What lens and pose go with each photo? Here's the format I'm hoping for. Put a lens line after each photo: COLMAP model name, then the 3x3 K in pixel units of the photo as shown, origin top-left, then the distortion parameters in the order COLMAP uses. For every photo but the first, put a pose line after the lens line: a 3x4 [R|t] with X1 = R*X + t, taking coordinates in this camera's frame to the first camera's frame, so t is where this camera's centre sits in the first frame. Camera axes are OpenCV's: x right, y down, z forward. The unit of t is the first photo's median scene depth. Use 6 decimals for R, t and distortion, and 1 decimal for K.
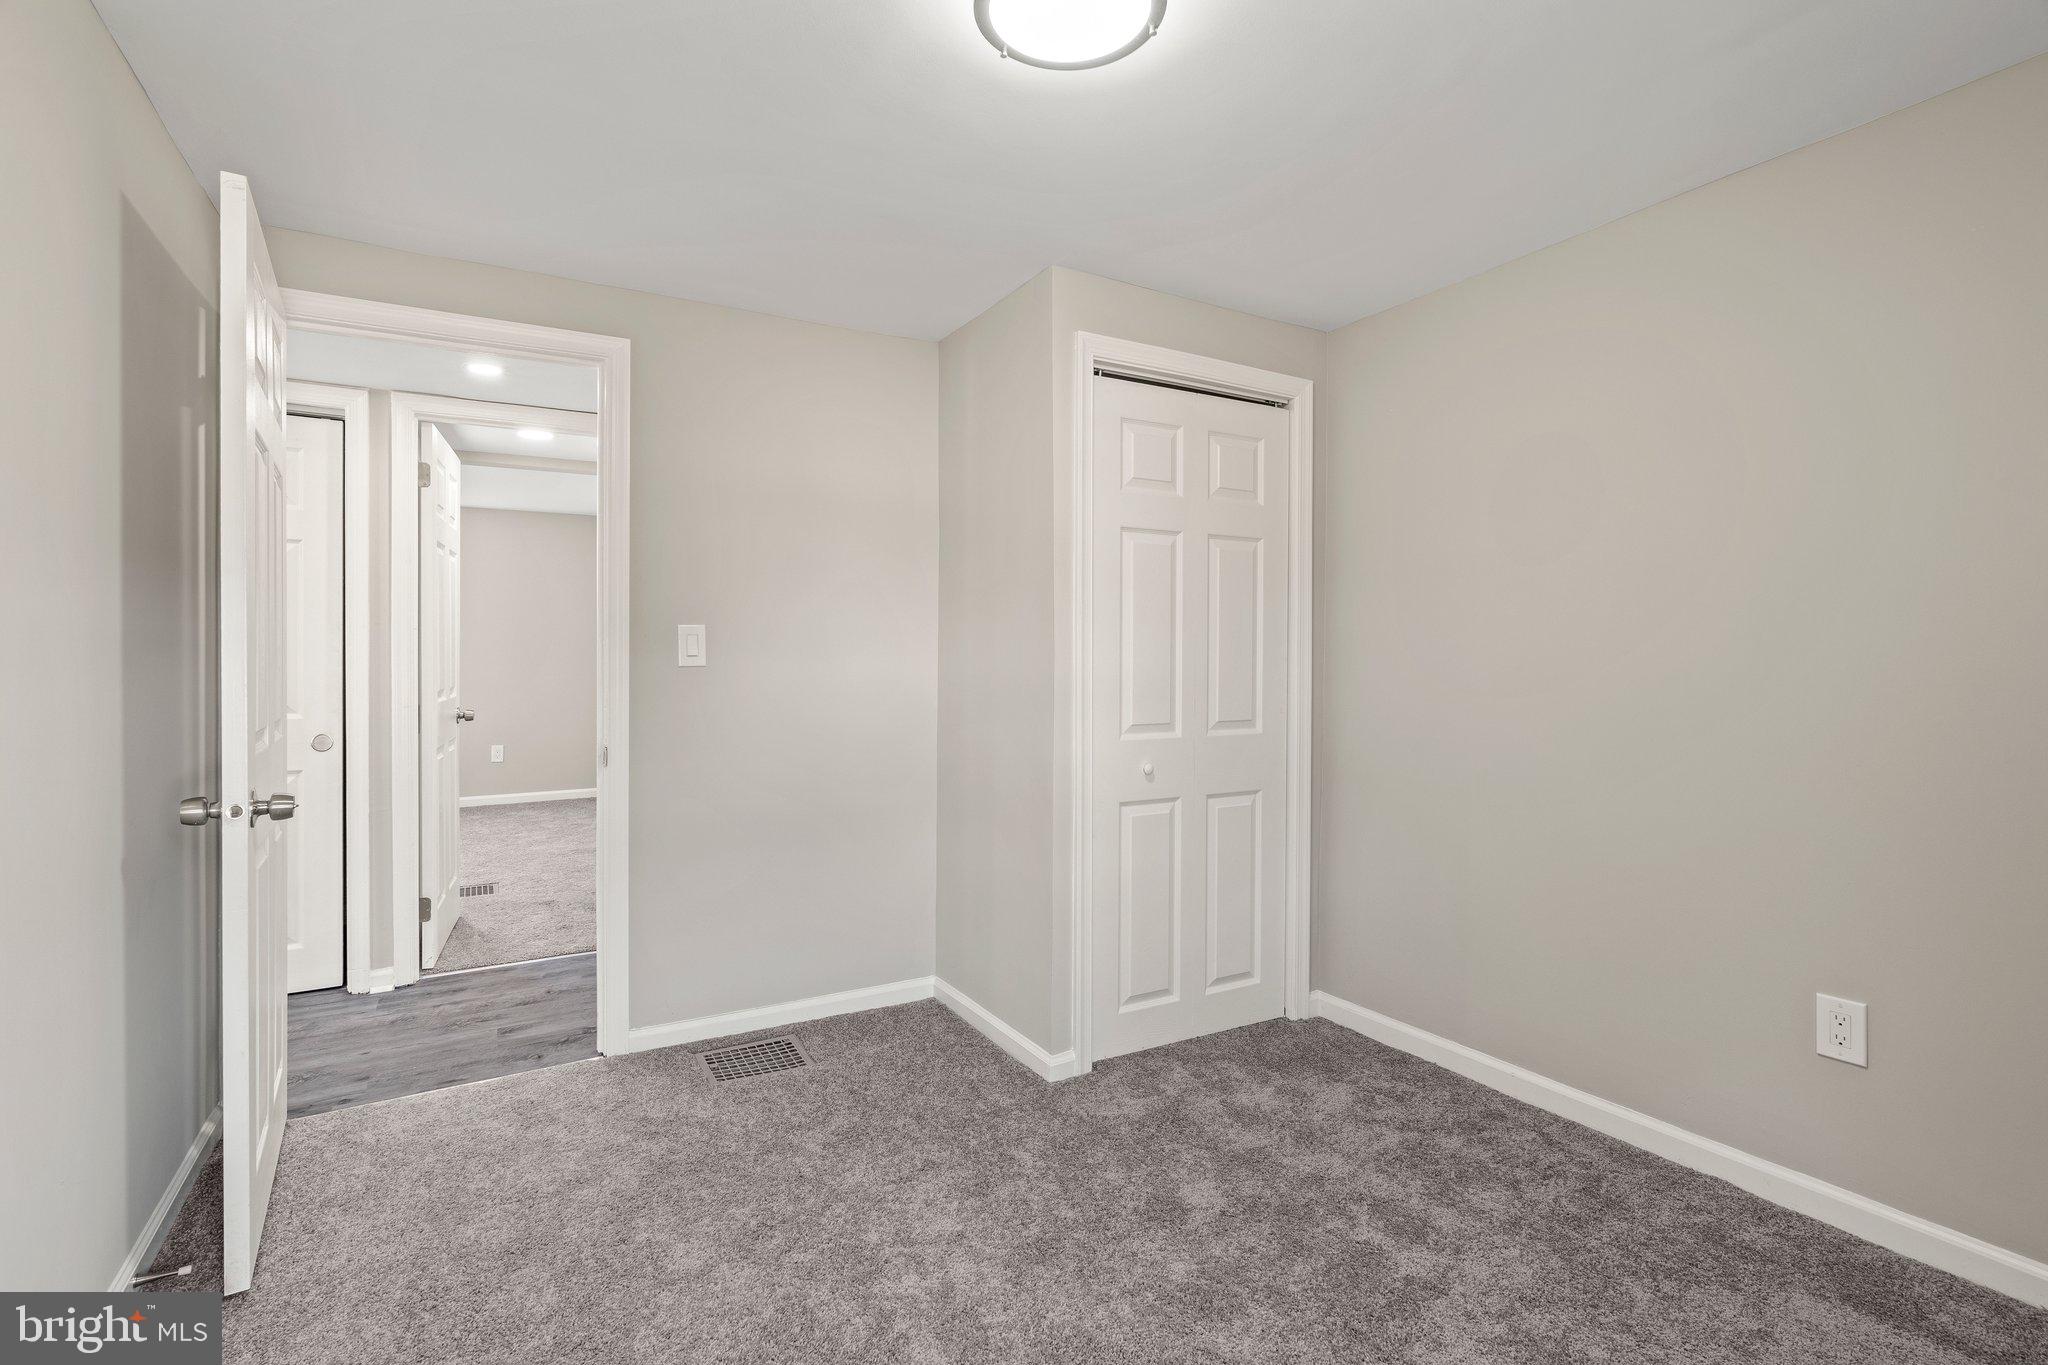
lens RADIAL K [[938.0, 0, 1003.2], [0, 938.0, 674.0], [0, 0, 1]] dist [-0.014518, 0.004789]
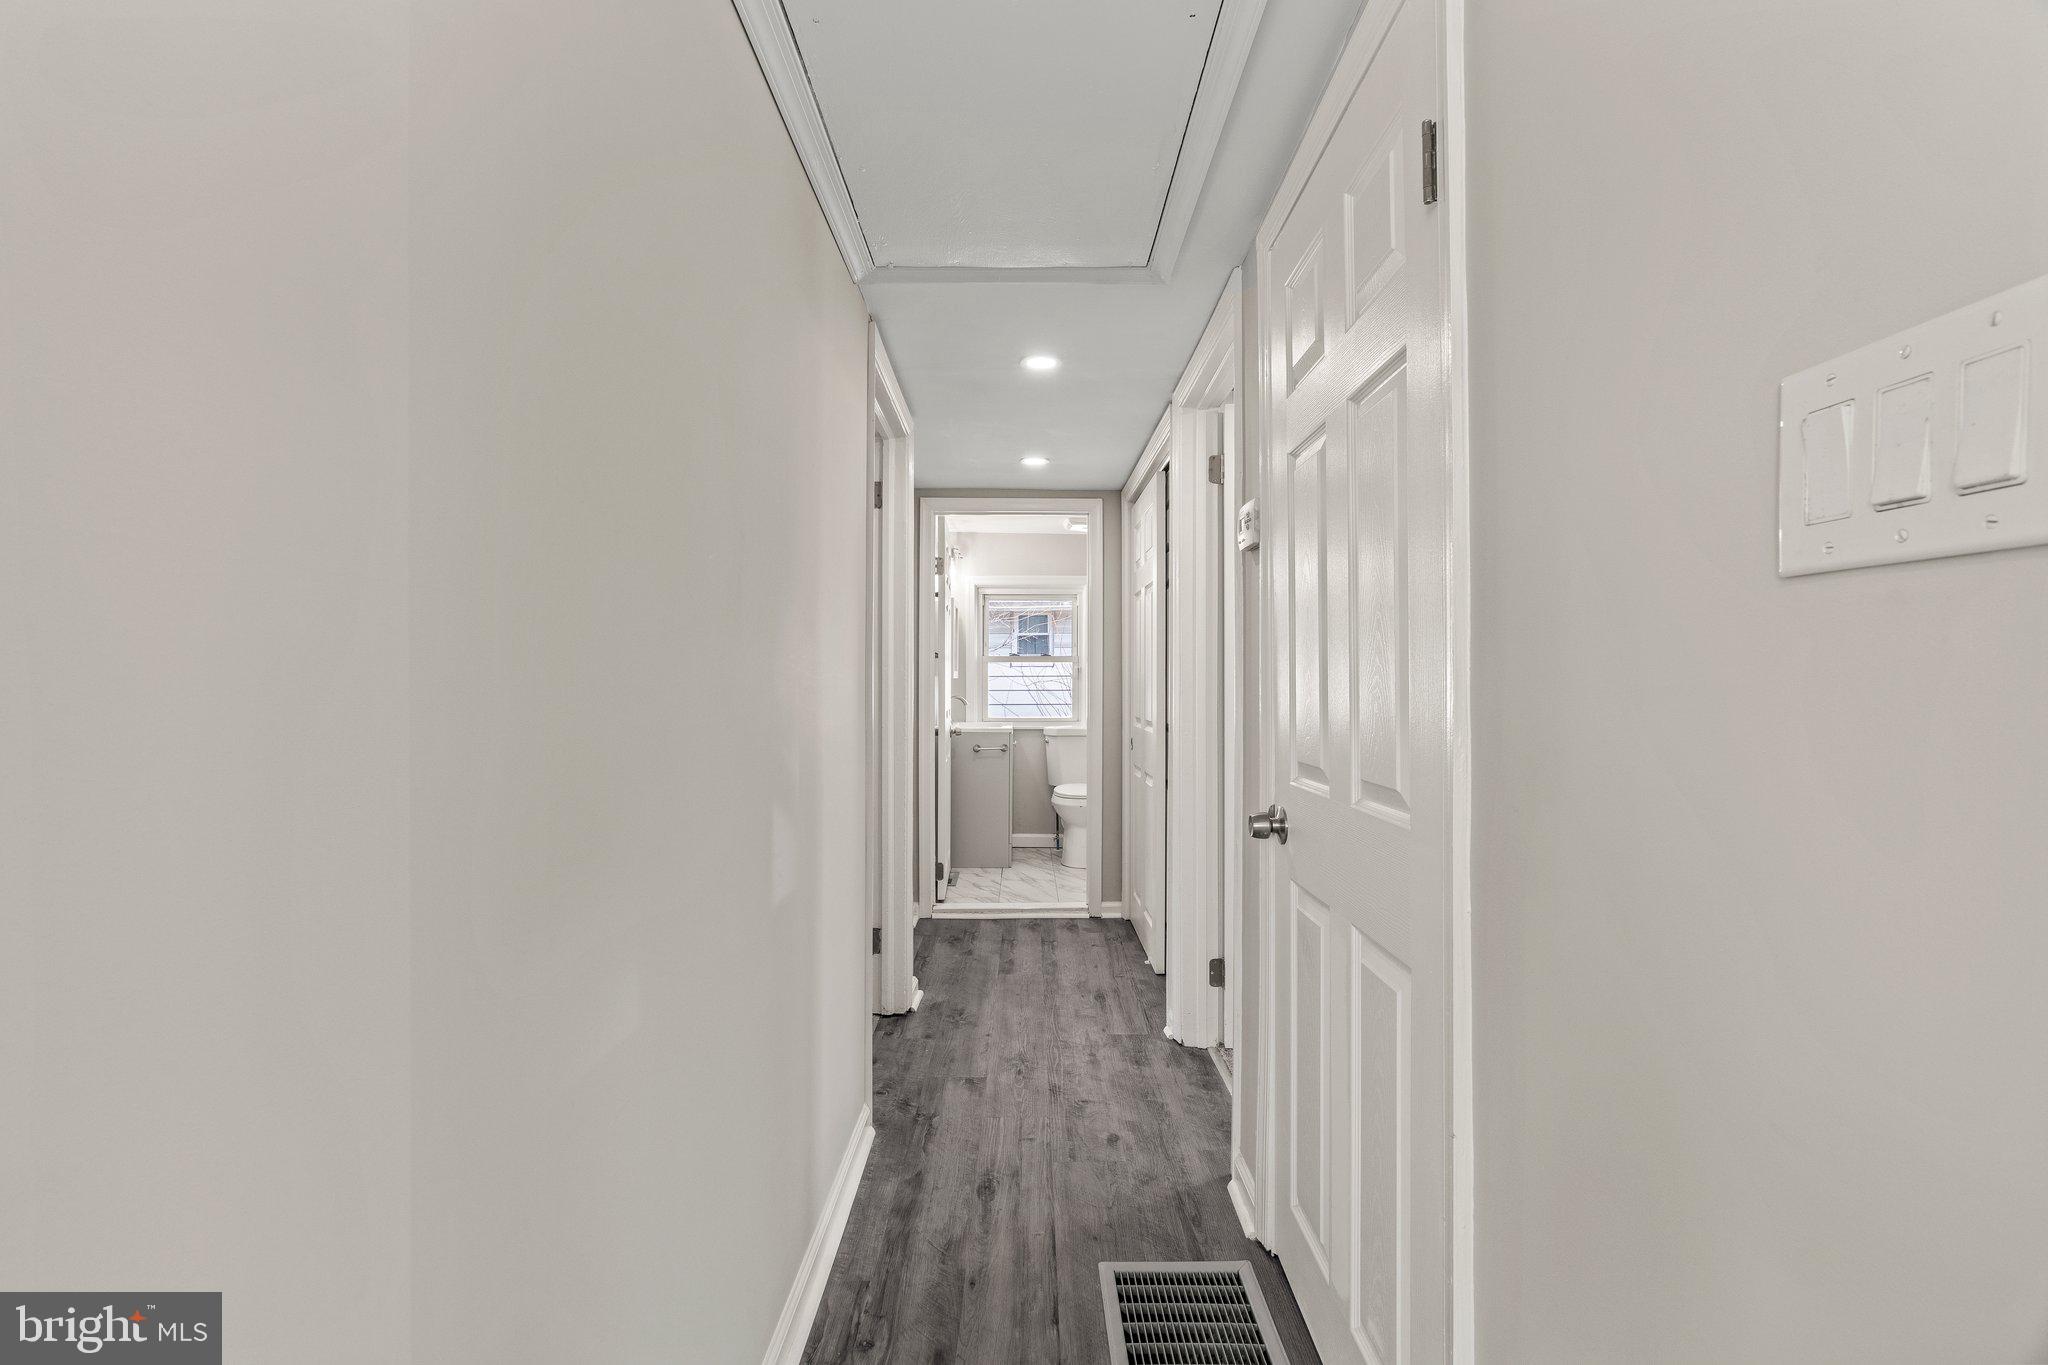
lens RADIAL K [[935.3, 0, 1030.7], [0, 935.3, 678.4], [0, 0, 1]] dist [-0.000624, 0.000332]
pose [[-0.489388, -0.002413, -0.872063, 0.248512], [-0.008389, 0.999963, 0.001941, -0.025715], [0.872026, 0.008266, -0.489390, 1.405276]]
